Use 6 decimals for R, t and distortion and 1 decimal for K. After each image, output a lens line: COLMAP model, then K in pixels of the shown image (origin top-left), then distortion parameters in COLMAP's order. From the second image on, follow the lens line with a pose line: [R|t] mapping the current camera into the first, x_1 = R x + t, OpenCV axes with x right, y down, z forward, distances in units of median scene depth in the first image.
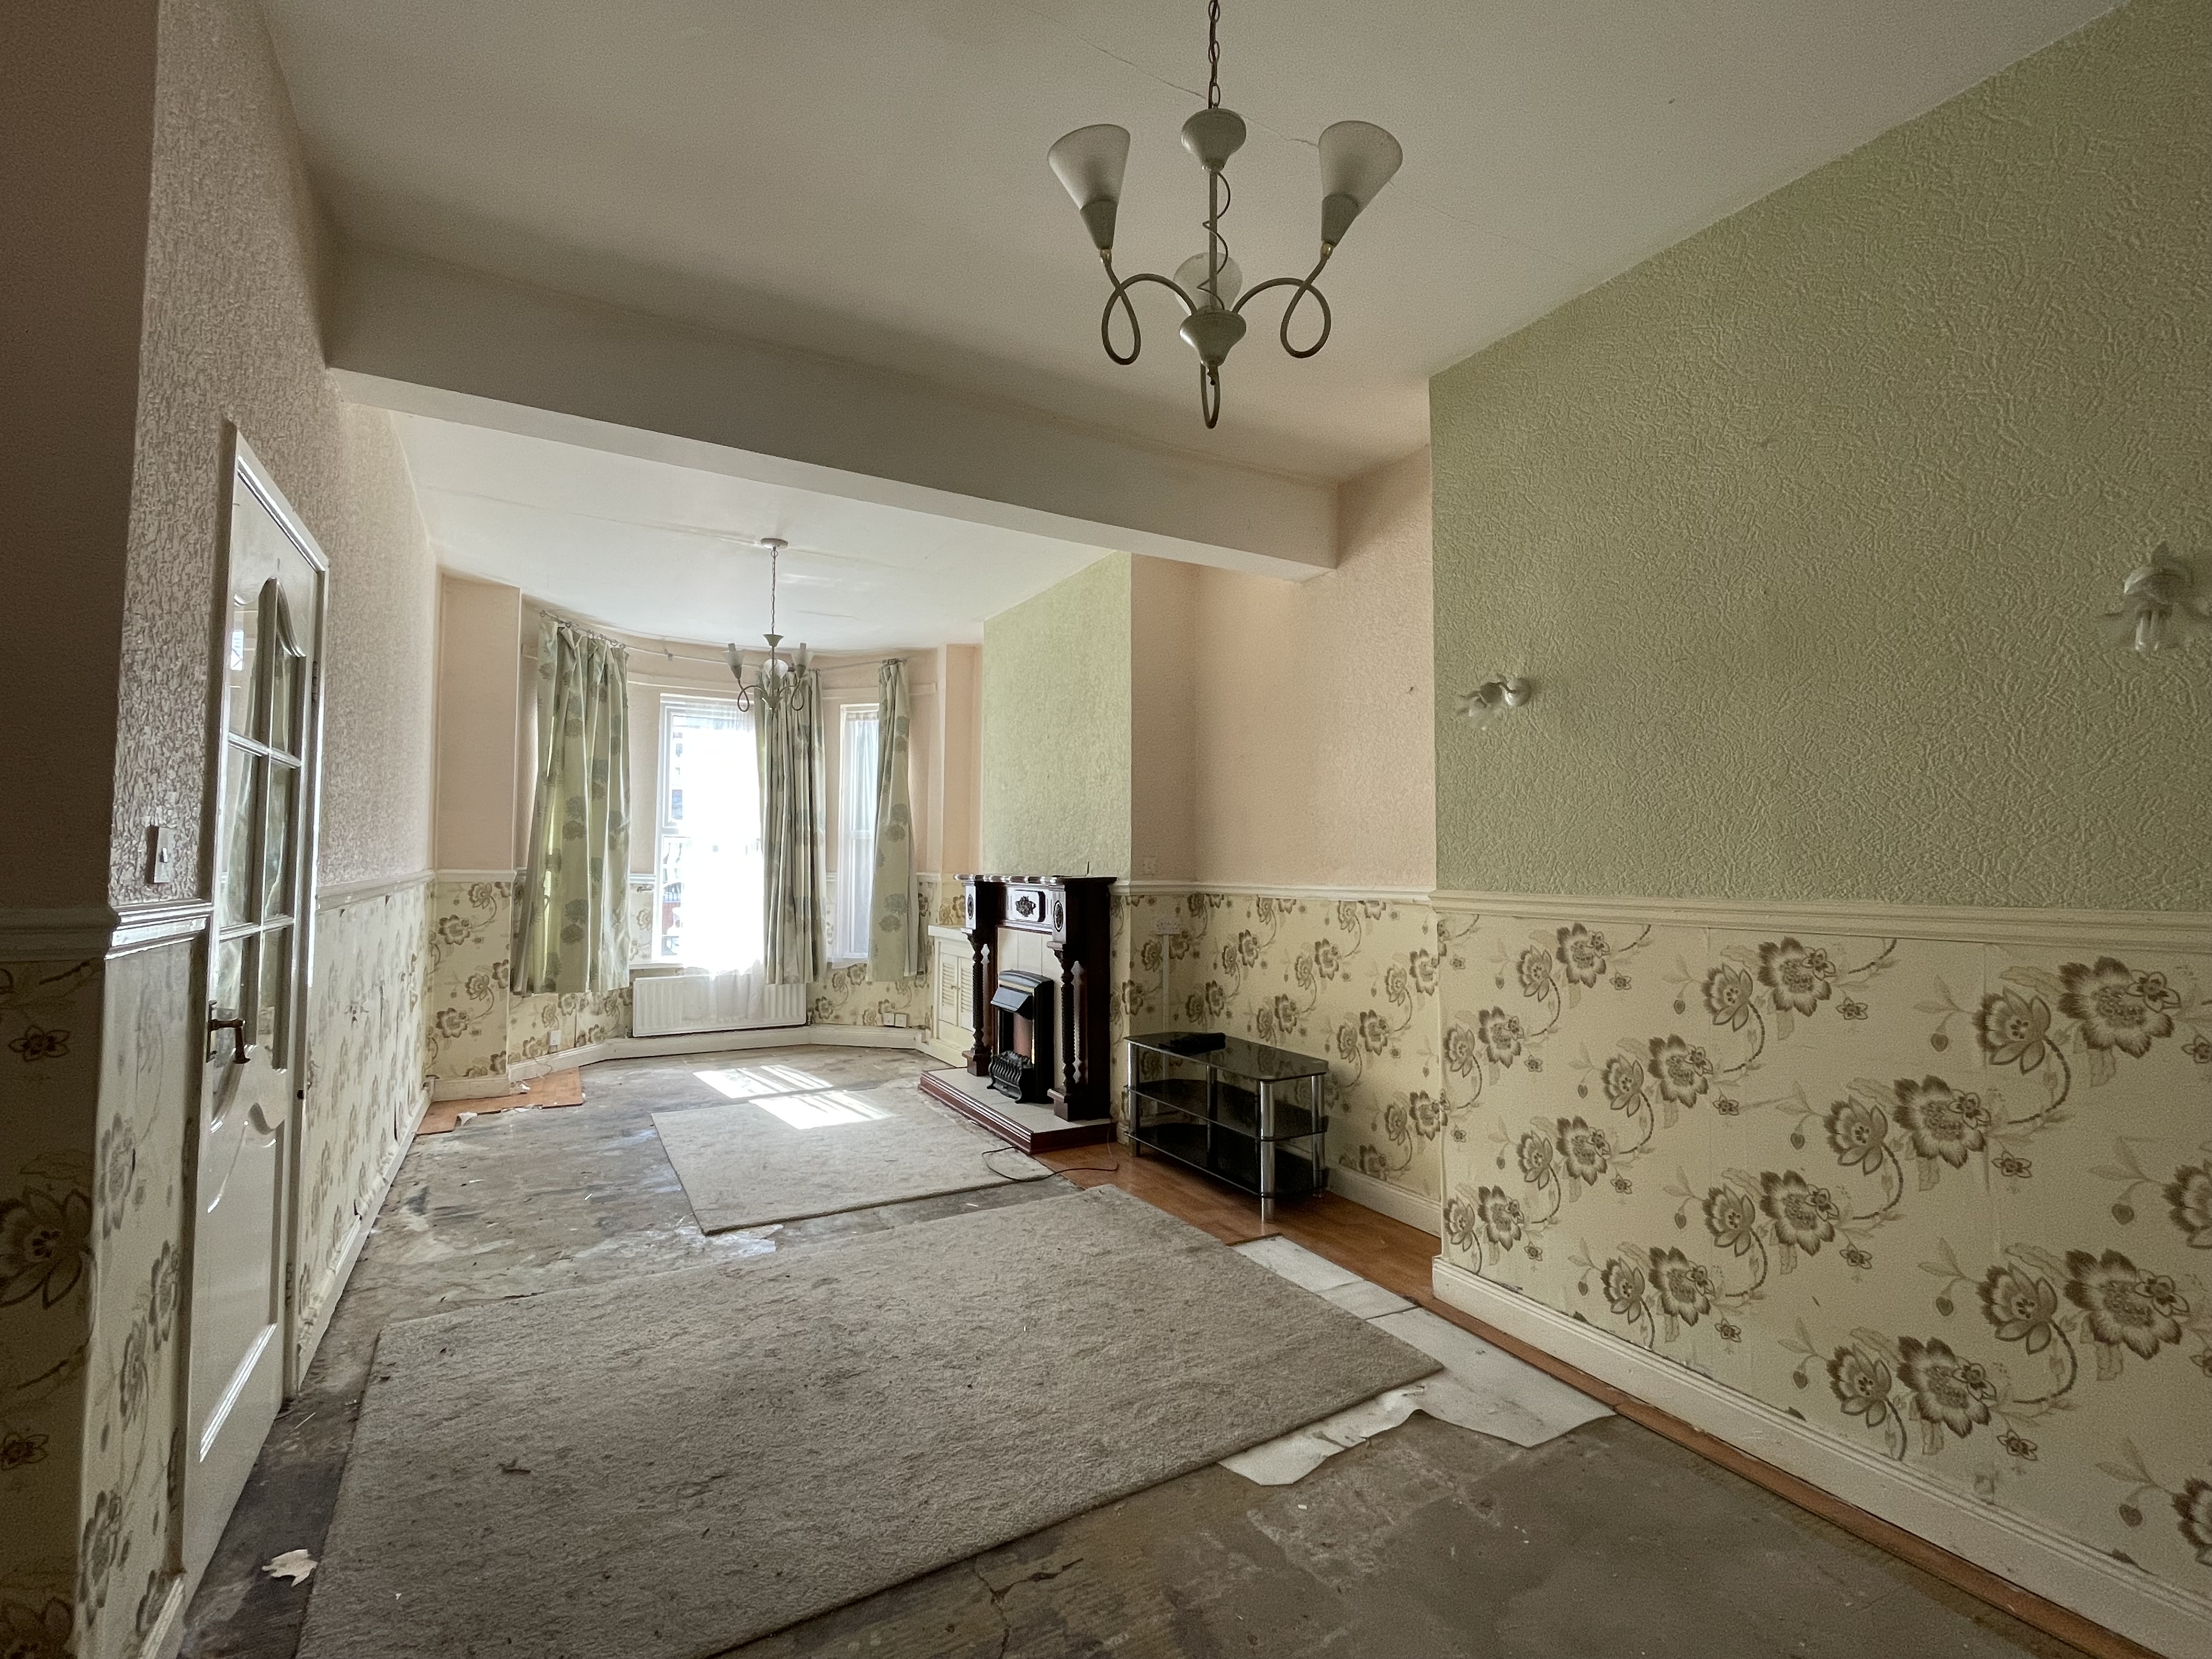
lens RADIAL K [[993.4, 0, 1106.0], [0, 993.4, 829.5], [0, 0, 1]] dist [-0.000967, -0.000057]
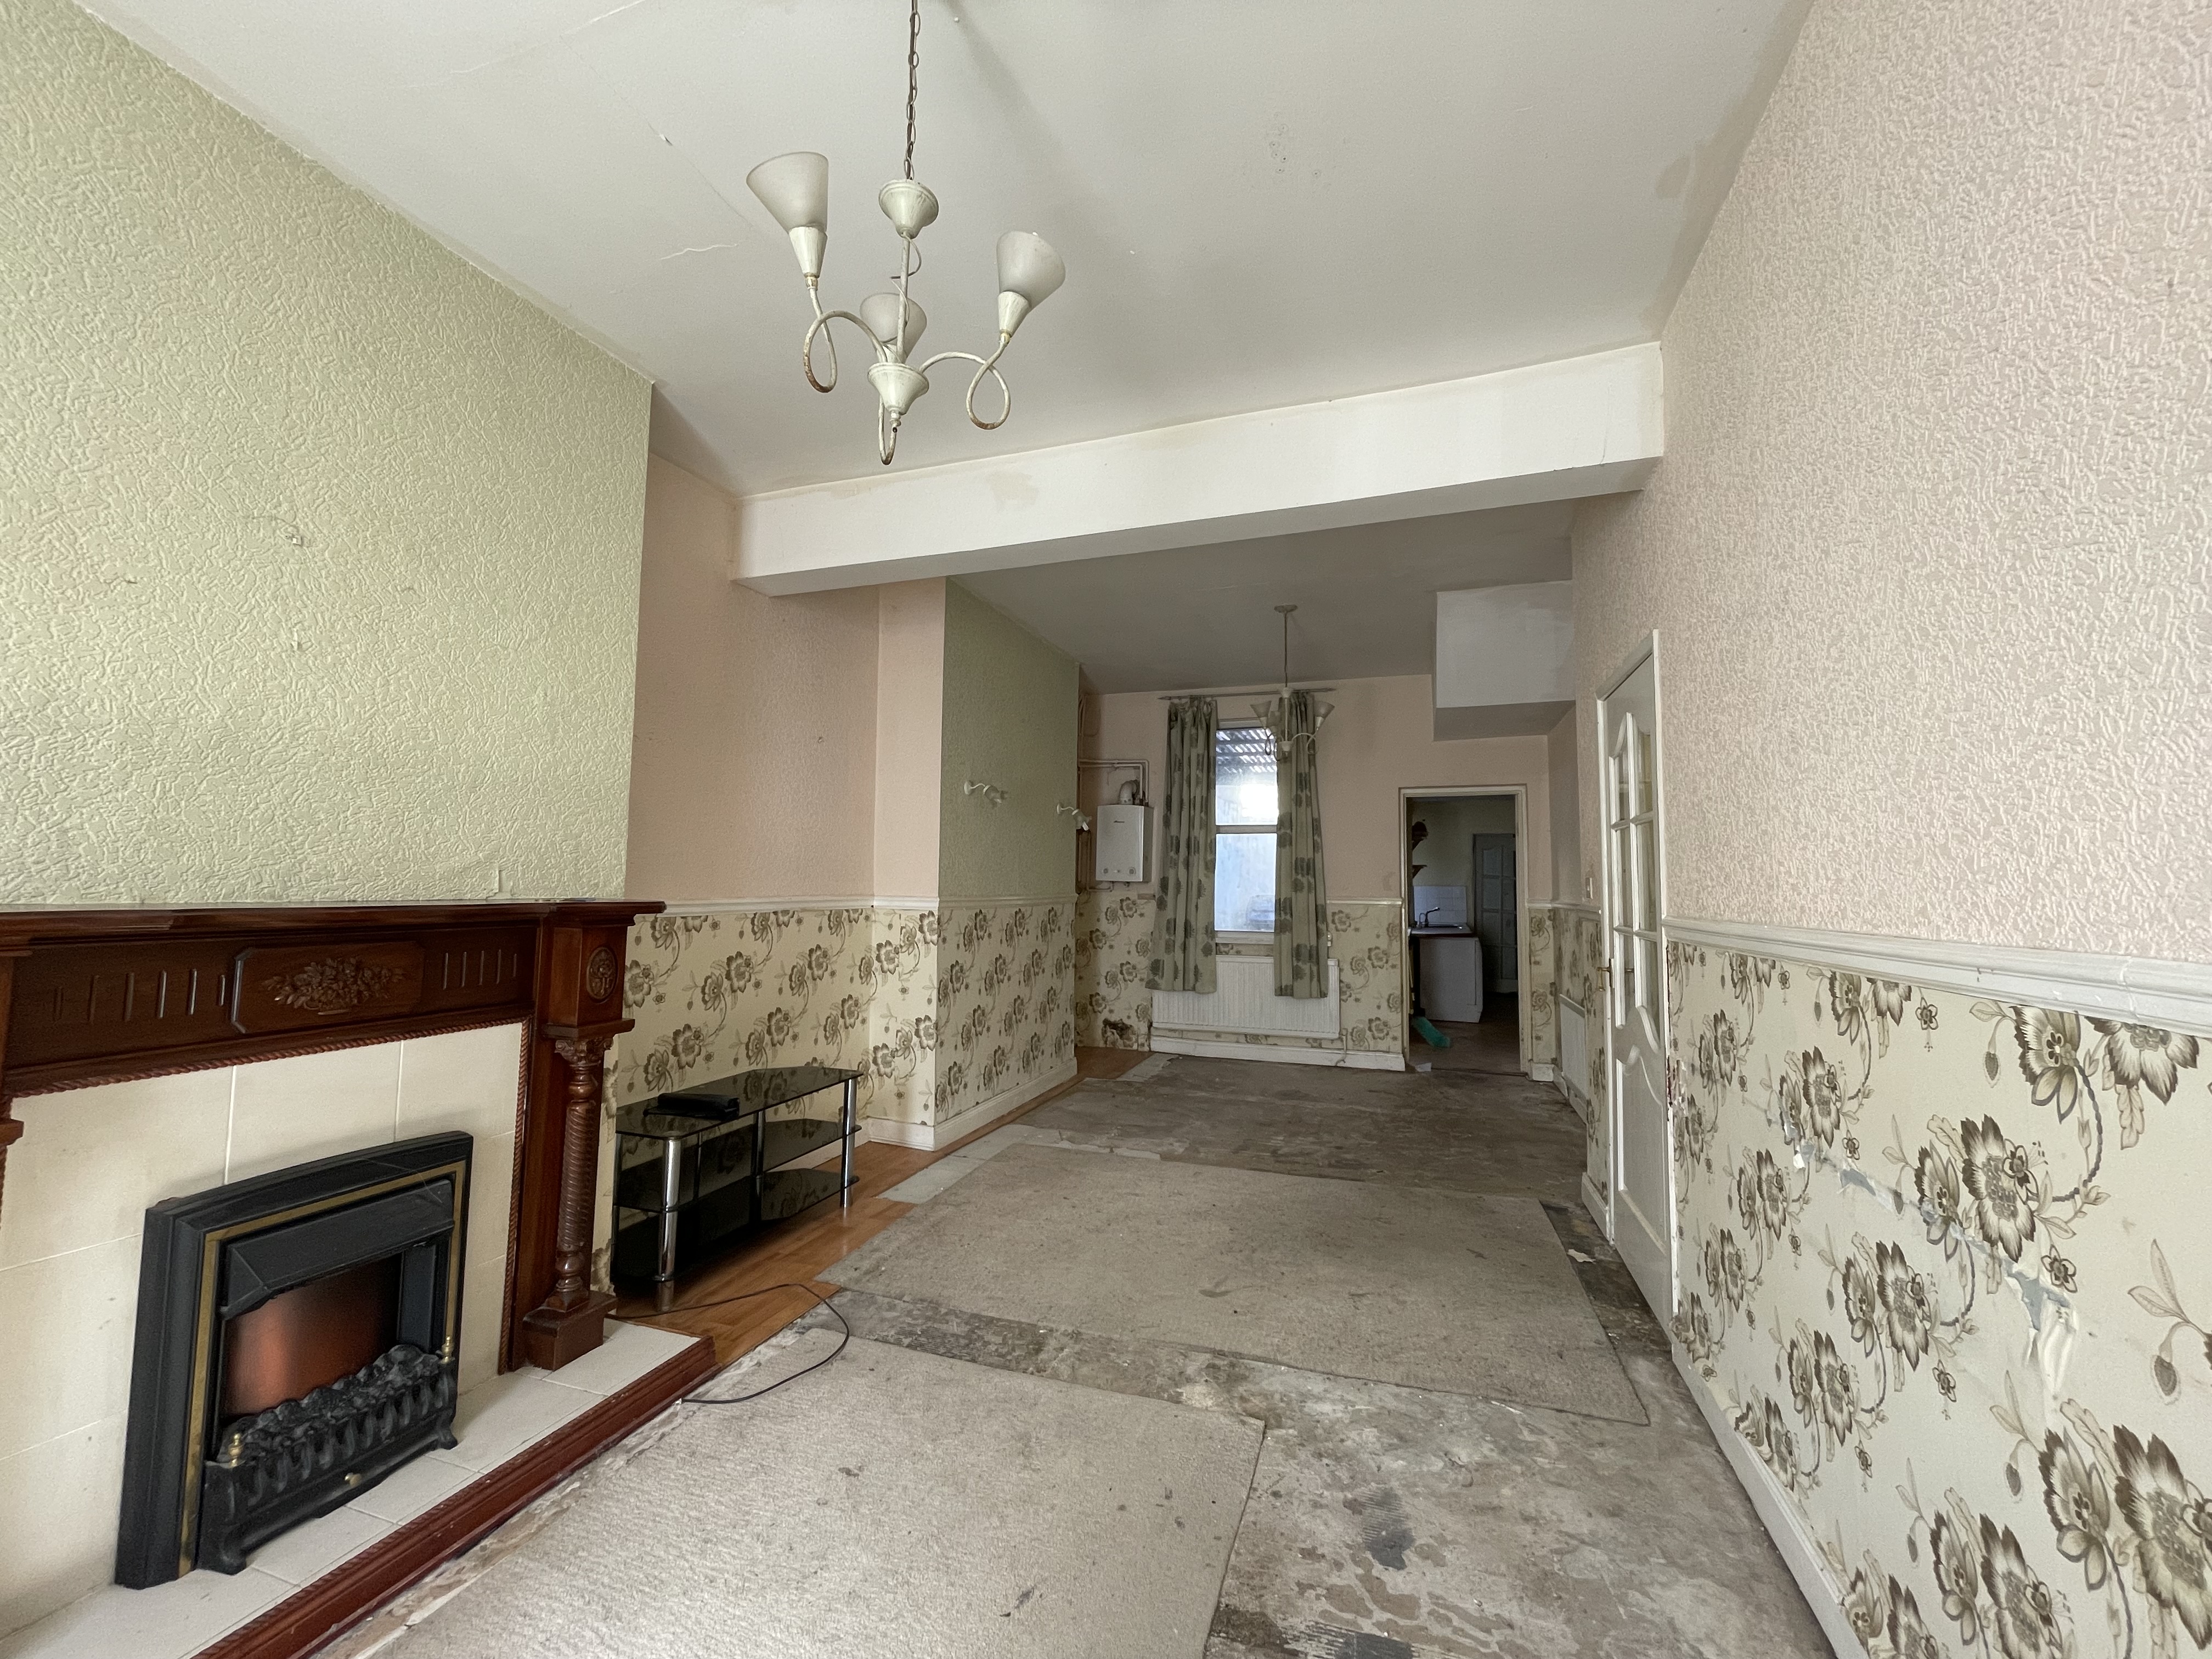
lens RADIAL K [[880.5, 0, 1106.0], [0, 880.5, 829.5], [0, 0, 1]] dist [0.000007, -0.000014]
pose [[-0.652286, 0.030326, 0.757366, -0.717302], [-0.037293, 0.996705, -0.072028, 0.038183], [-0.757055, -0.075228, -0.649006, 1.343882]]
